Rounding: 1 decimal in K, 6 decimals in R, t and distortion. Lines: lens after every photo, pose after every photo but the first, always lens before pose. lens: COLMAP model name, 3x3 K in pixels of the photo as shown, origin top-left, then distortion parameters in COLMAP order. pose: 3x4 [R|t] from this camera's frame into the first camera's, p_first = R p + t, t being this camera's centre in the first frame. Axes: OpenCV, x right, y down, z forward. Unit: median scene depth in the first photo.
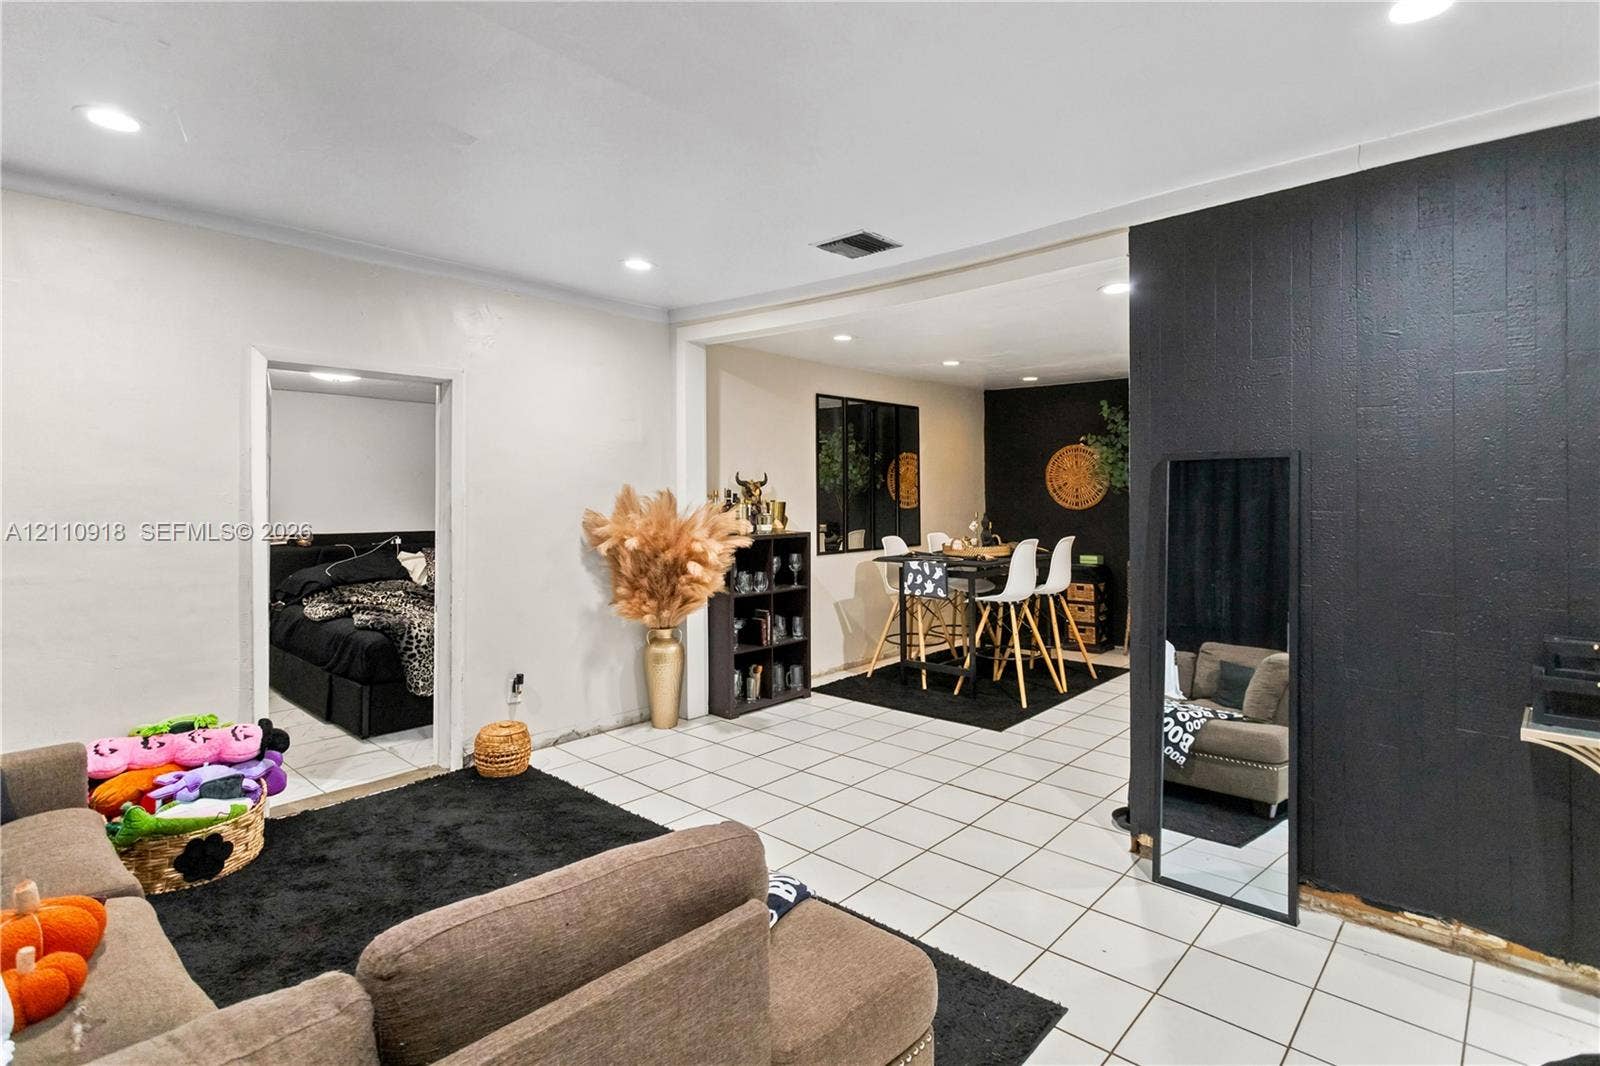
lens RADIAL K [[801.1, 0, 801.5], [0, 801.1, 512.4], [0, 0, 1]] dist [0.002537, 0.000528]
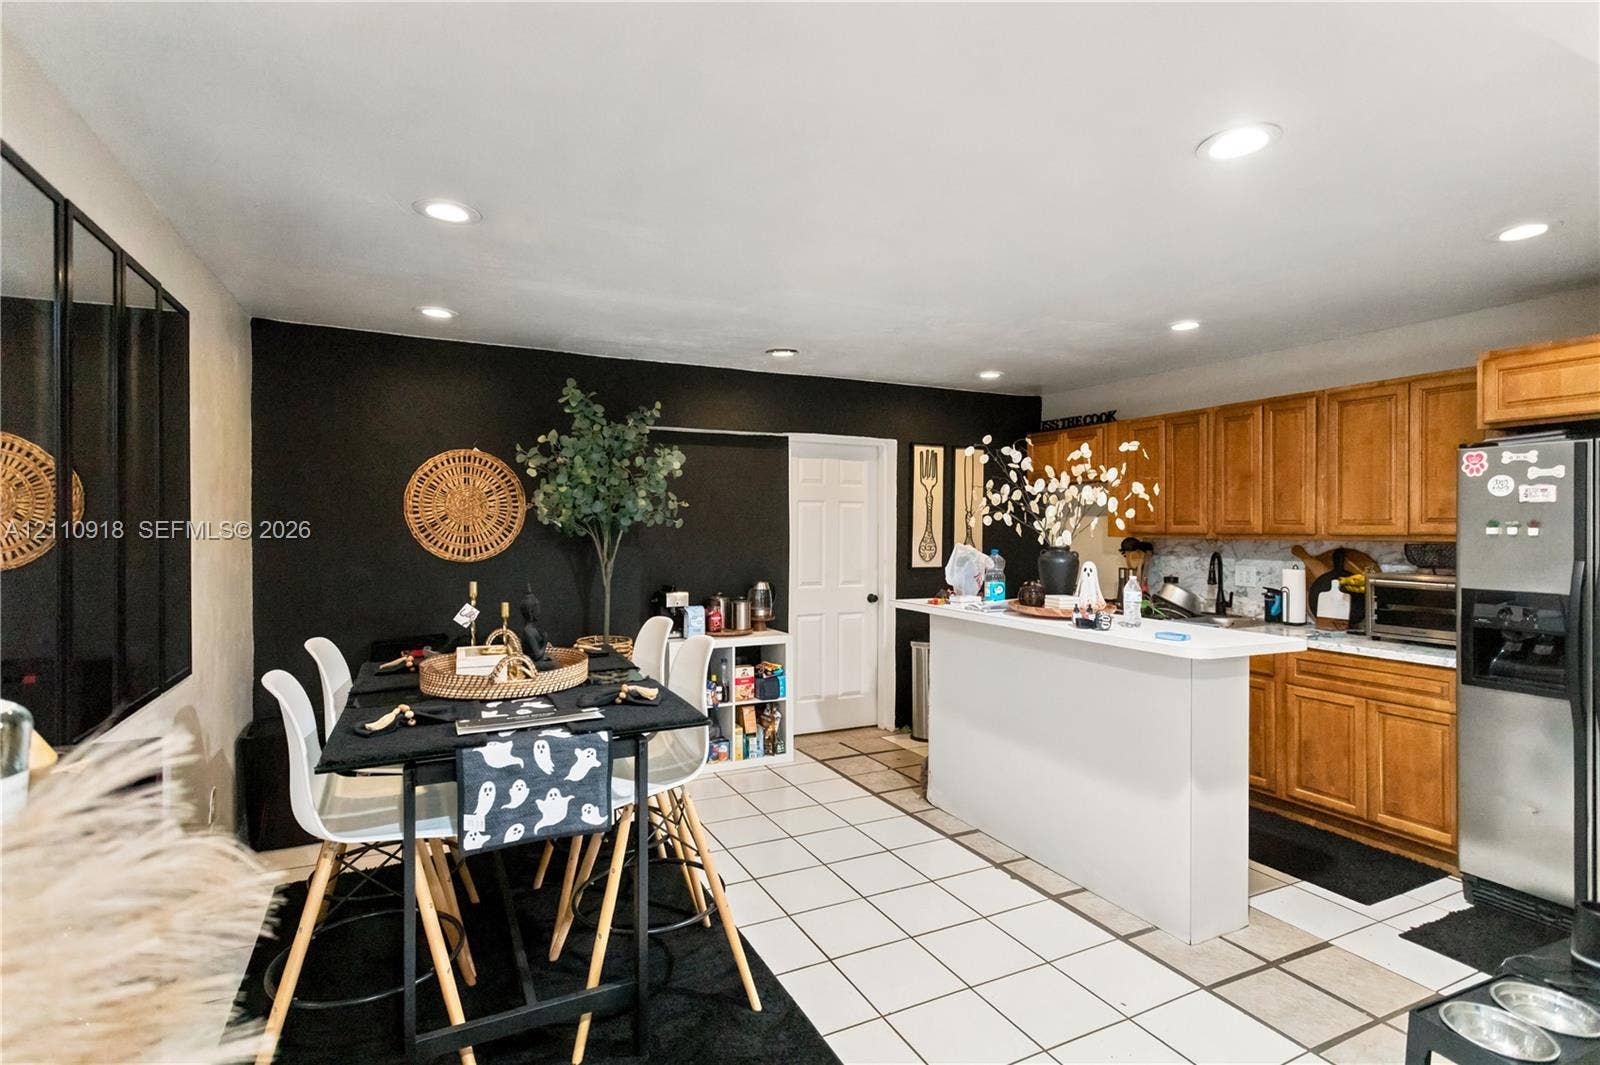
lens RADIAL K [[775.3, 0, 794.6], [0, 775.3, 524.4], [0, 0, 1]] dist [0.006562, 0.000054]
pose [[0.371109, 0.002417, 0.928586, -0.119003], [0.020937, 0.999721, -0.010970, -0.026164], [-0.928353, 0.023513, 0.370955, 0.764990]]
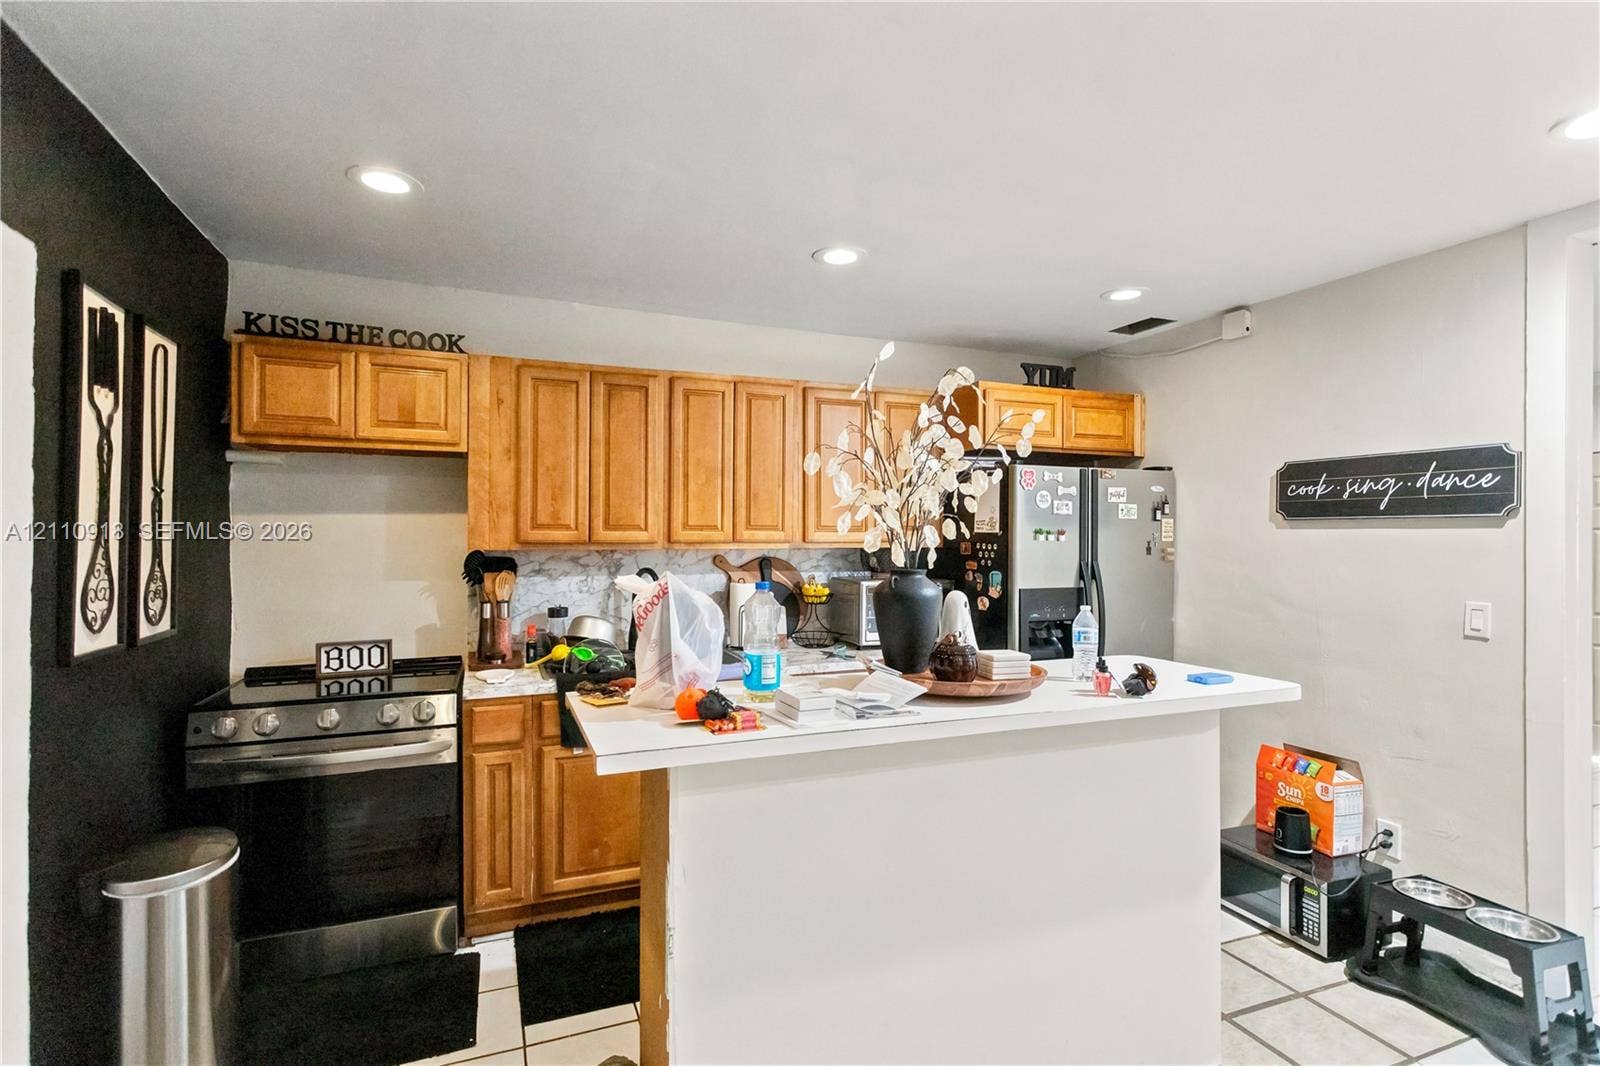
lens RADIAL K [[769.8, 0, 789.6], [0, 769.8, 536.6], [0, 0, 1]] dist [0.005148, 0.000686]
pose [[-0.901943, -0.004529, 0.431832, 0.447153], [0.006708, 0.999677, 0.024497, -0.034676], [-0.431803, 0.024992, -0.901622, 1.148331]]
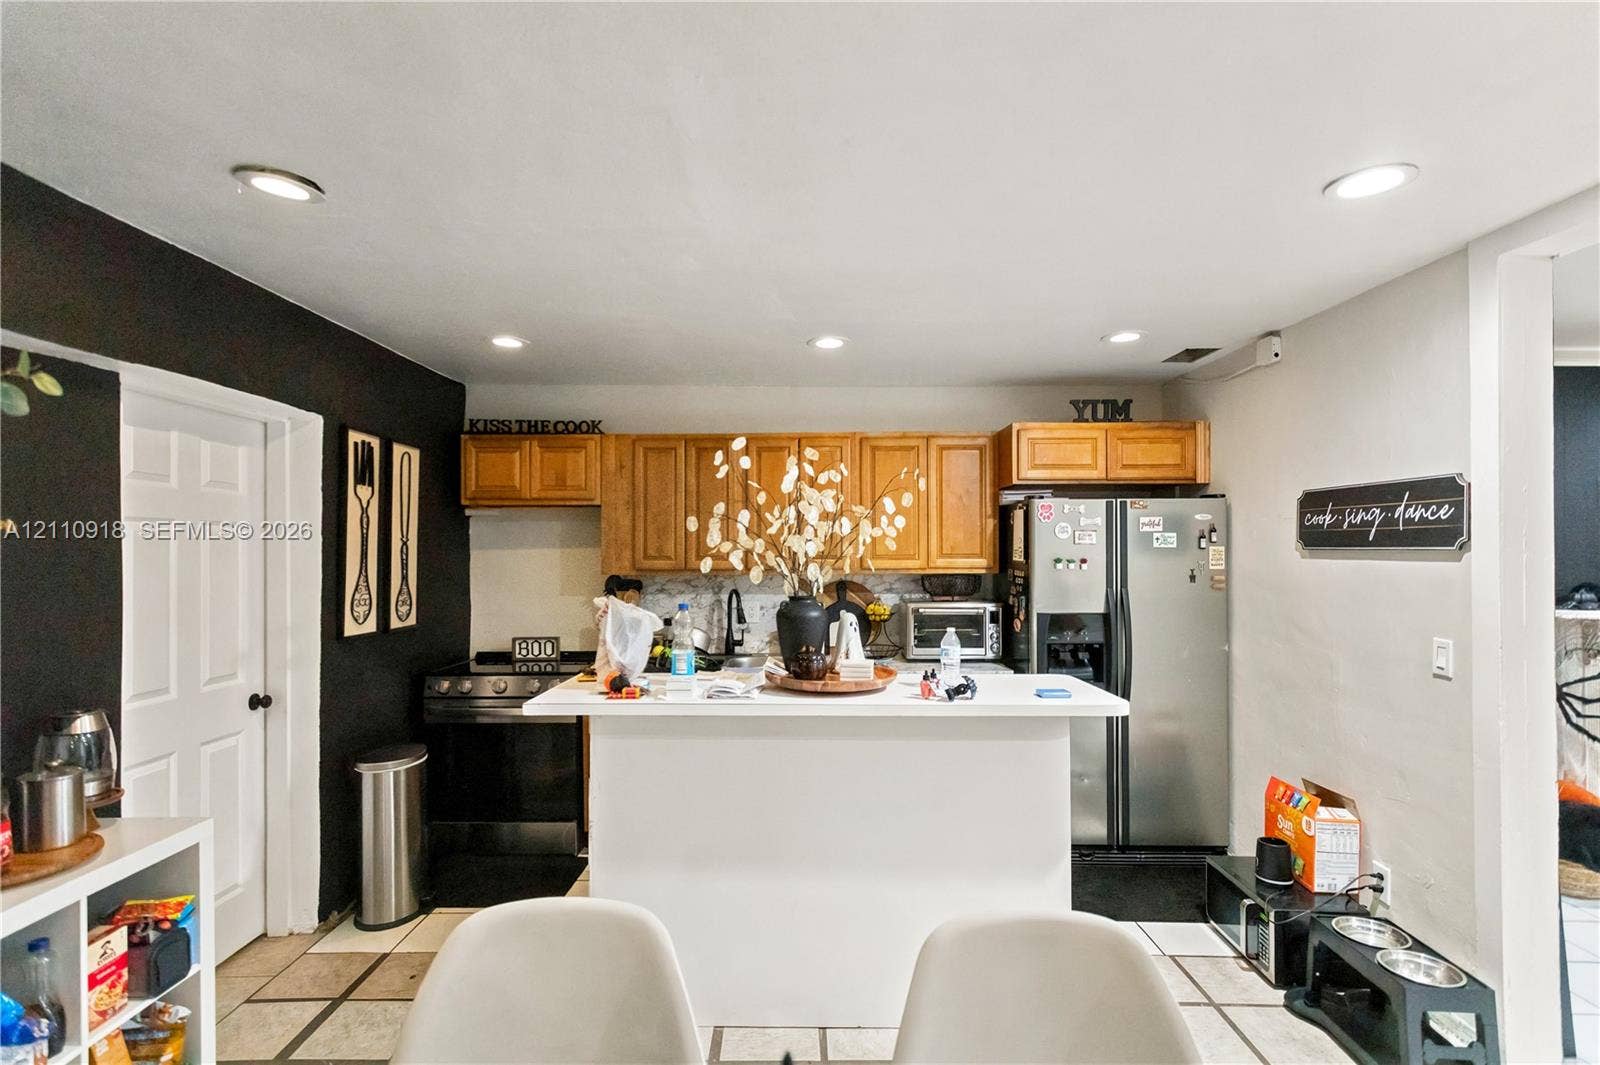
lens RADIAL K [[782.2, 0, 792.3], [0, 782.2, 545.1], [0, 0, 1]] dist [0.003962, 0.000884]
pose [[-0.666286, 0.004628, 0.745682, 0.190528], [0.020219, 0.999725, 0.011862, -0.047785], [-0.745422, 0.022980, -0.666196, 1.128843]]
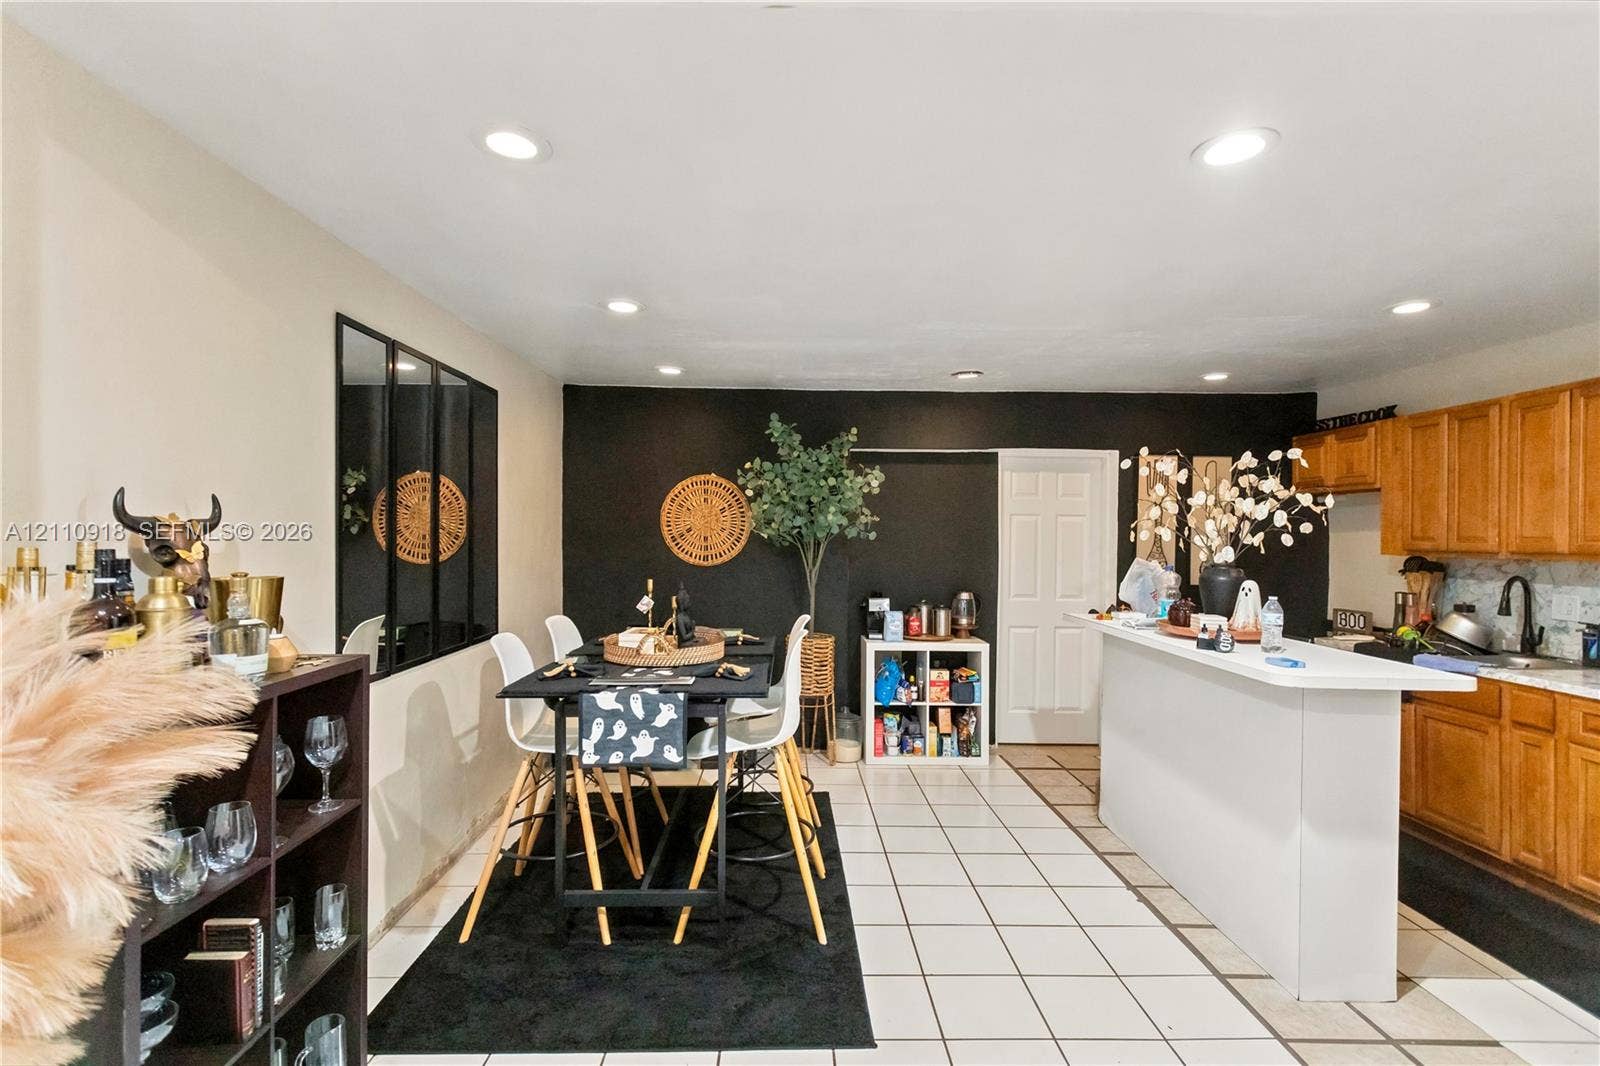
lens RADIAL K [[769.8, 0, 789.6], [0, 769.8, 536.6], [0, 0, 1]] dist [0.005148, 0.000686]
pose [[0.735711, 0.005023, 0.677277, -0.090837], [0.008016, 0.999838, -0.016122, -0.024201], [-0.677248, 0.017290, 0.735551, 0.591330]]
